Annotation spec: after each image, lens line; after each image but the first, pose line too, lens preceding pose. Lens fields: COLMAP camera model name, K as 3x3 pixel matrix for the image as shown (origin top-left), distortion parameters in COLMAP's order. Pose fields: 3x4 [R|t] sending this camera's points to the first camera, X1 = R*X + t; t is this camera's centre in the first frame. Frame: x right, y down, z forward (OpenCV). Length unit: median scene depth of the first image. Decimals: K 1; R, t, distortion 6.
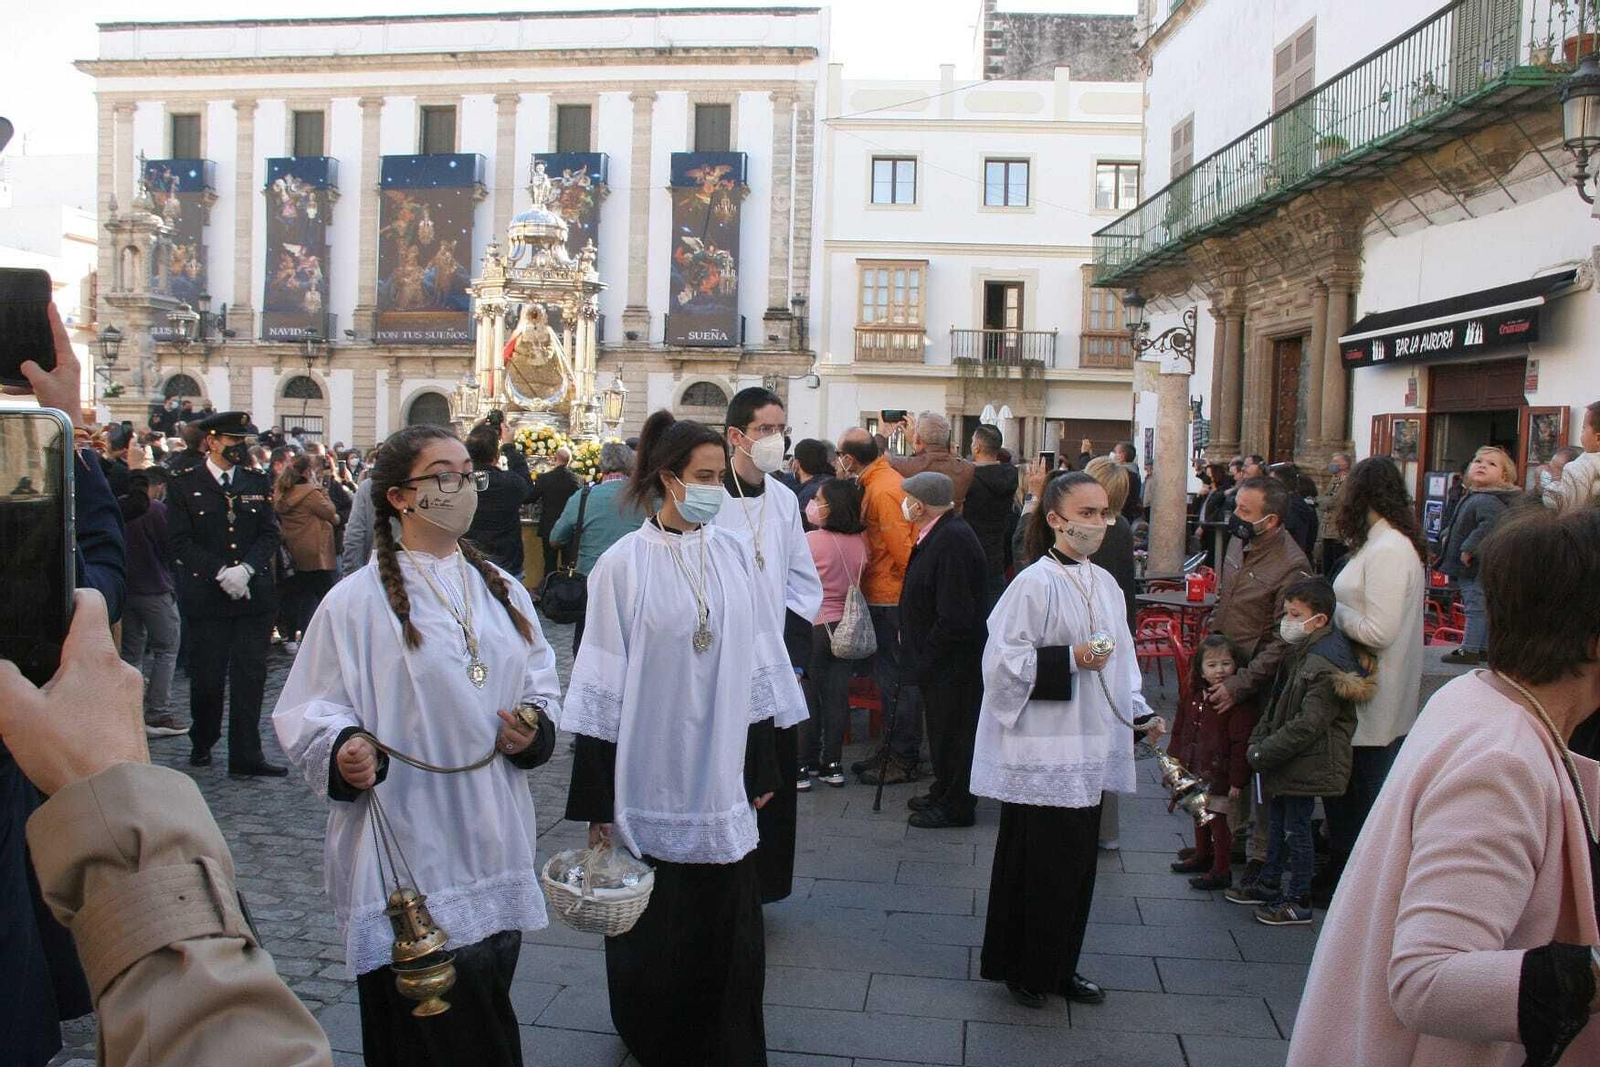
lens RADIAL K [[1313.6, 0, 808.9], [0, 1313.6, 546.6], [0, 0, 1]] dist [-0.191479, 0.156447]
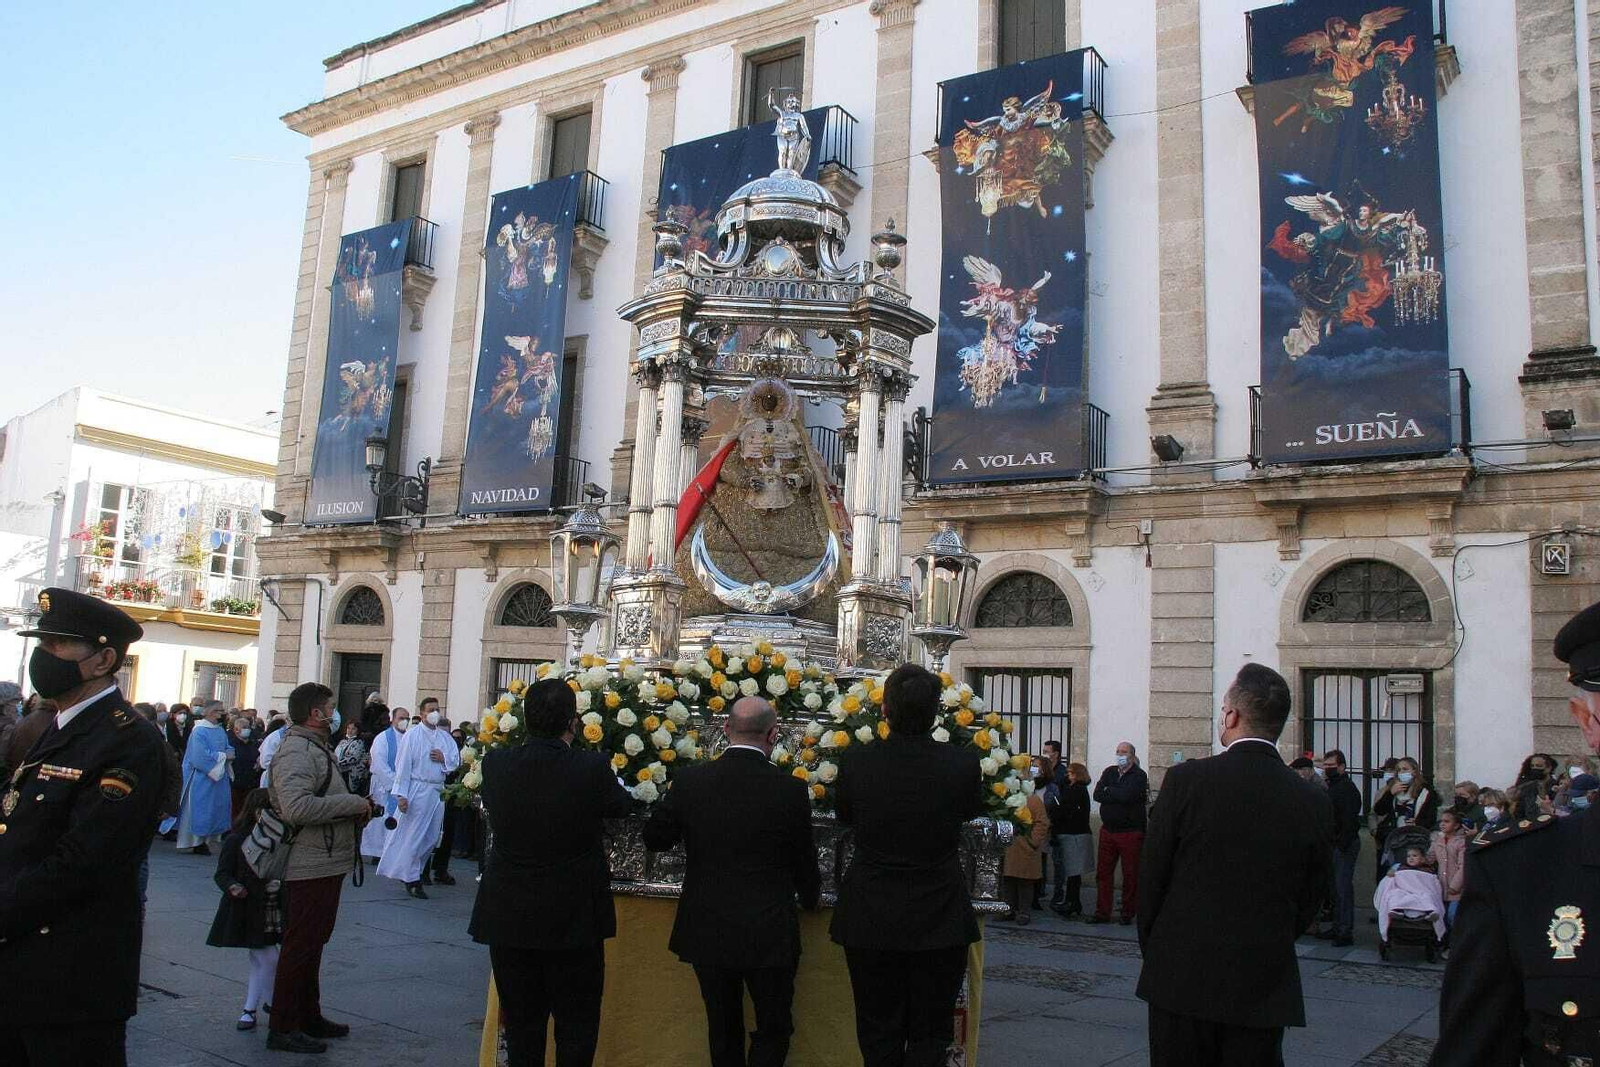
lens RADIAL K [[1313.6, 0, 808.9], [0, 1313.6, 546.6], [0, 0, 1]] dist [-0.191479, 0.156447]
pose [[0.890462, -0.049414, -0.452367, -0.055968], [-0.060183, 0.972567, -0.224705, -0.036889], [0.451060, 0.227316, 0.863060, 0.609068]]
